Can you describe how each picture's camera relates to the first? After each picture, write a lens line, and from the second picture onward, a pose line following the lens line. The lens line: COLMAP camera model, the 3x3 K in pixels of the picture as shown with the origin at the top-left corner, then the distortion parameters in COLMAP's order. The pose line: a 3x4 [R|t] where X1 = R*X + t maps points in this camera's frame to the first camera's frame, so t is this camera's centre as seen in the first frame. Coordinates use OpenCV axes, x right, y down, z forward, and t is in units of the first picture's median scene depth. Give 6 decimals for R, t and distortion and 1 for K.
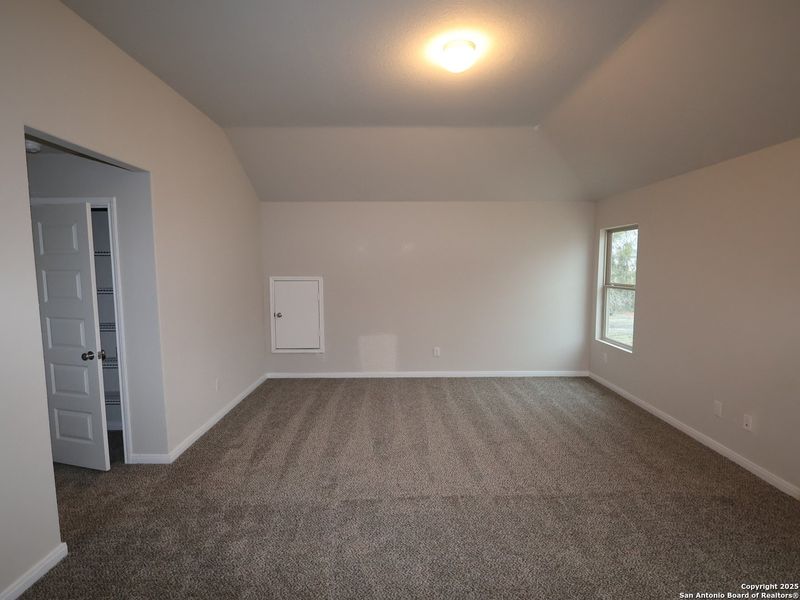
lens RADIAL K [[417.9, 0, 400.4], [0, 417.9, 306.0], [0, 0, 1]] dist [-0.002540, 0.003014]
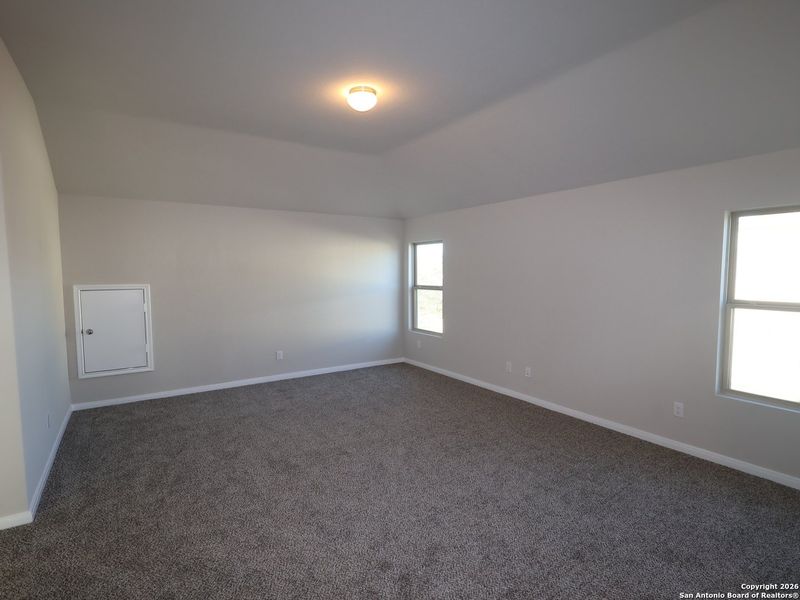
lens RADIAL K [[417.9, 0, 400.2], [0, 417.9, 296.7], [0, 0, 1]] dist [-0.002540, 0.003014]
pose [[0.839857, -0.034771, 0.541692, -0.220755], [0.054235, 0.998328, -0.020006, 0.002706], [-0.540091, 0.046181, 0.840339, -0.029048]]
